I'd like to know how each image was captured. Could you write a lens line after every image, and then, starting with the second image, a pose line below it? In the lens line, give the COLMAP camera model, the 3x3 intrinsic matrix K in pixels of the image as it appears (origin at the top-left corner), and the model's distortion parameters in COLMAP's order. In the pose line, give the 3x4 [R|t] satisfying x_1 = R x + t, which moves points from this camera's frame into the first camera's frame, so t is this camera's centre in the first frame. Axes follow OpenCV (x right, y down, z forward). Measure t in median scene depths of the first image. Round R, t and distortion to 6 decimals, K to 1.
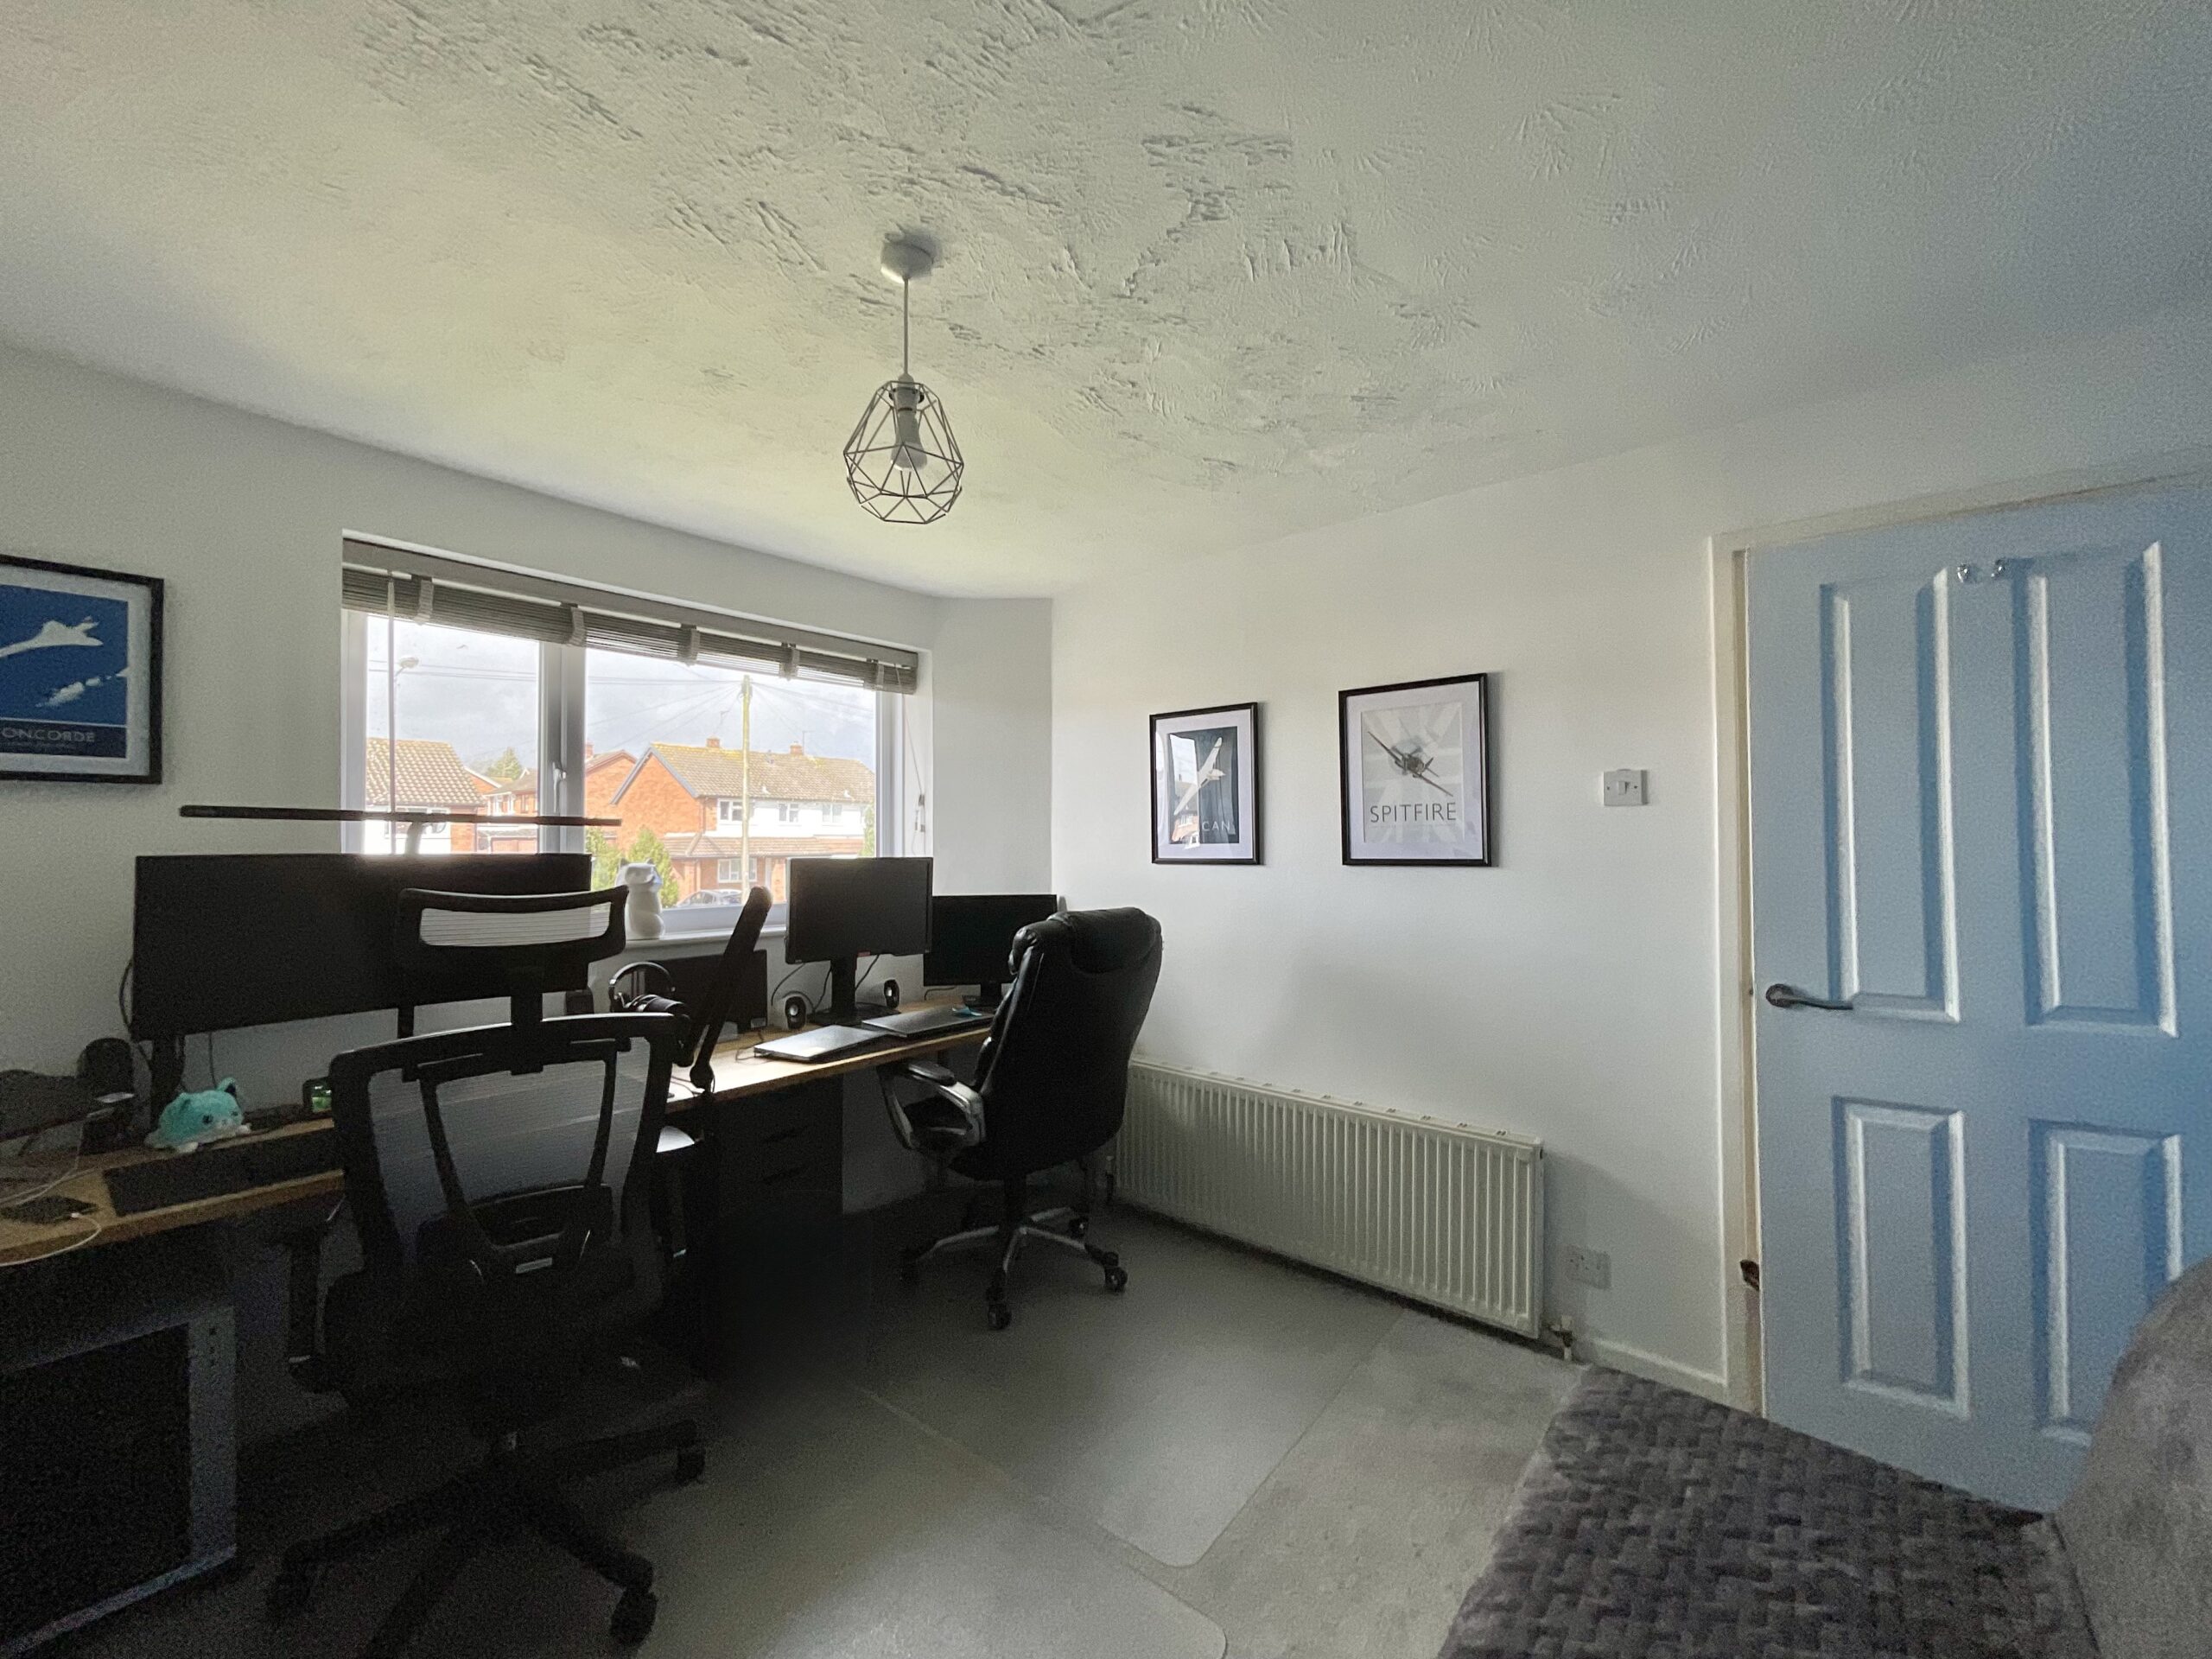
lens RADIAL K [[885.5, 0, 1096.3], [0, 885.5, 828.9], [0, 0, 1]] dist [0.000570, -0.000209]
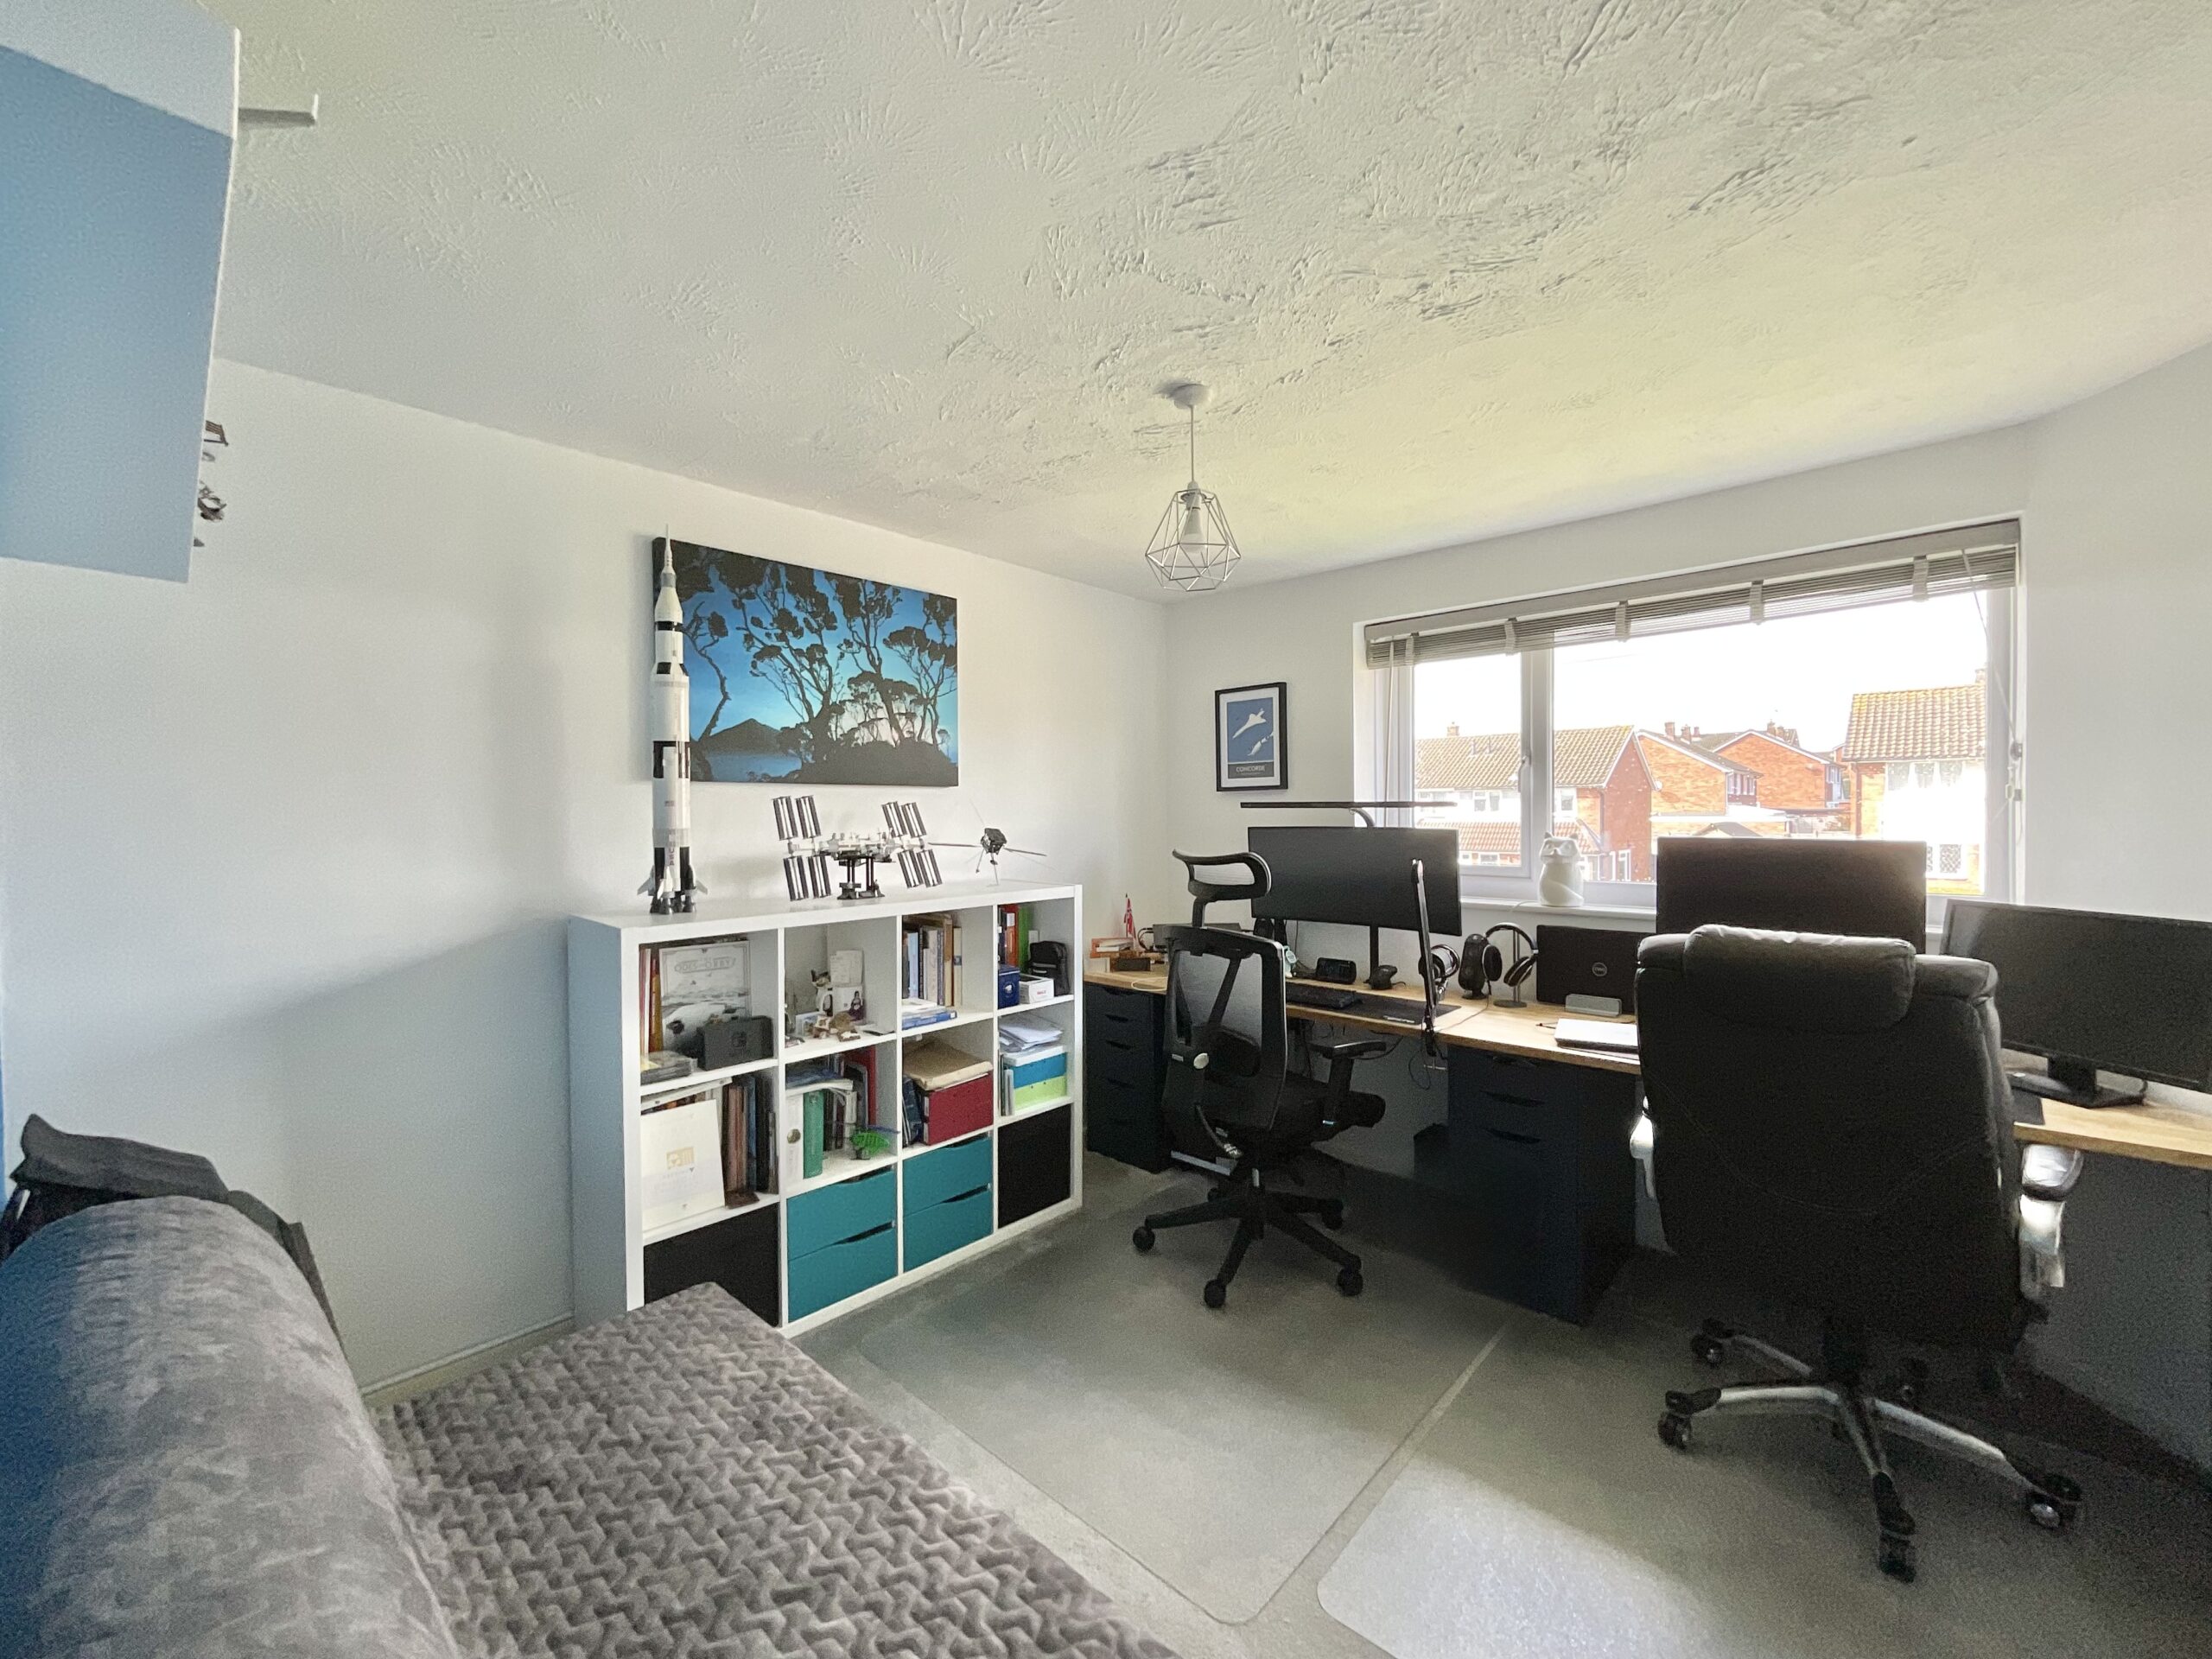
lens RADIAL K [[907.1, 0, 1103.5], [0, 907.1, 827.0], [0, 0, 1]] dist [-0.000443, 0.000864]
pose [[-0.080539, 0.018038, -0.996588, 0.931090], [0.020048, 0.999663, 0.016474, -0.008889], [0.996550, -0.018653, -0.080874, 0.767330]]
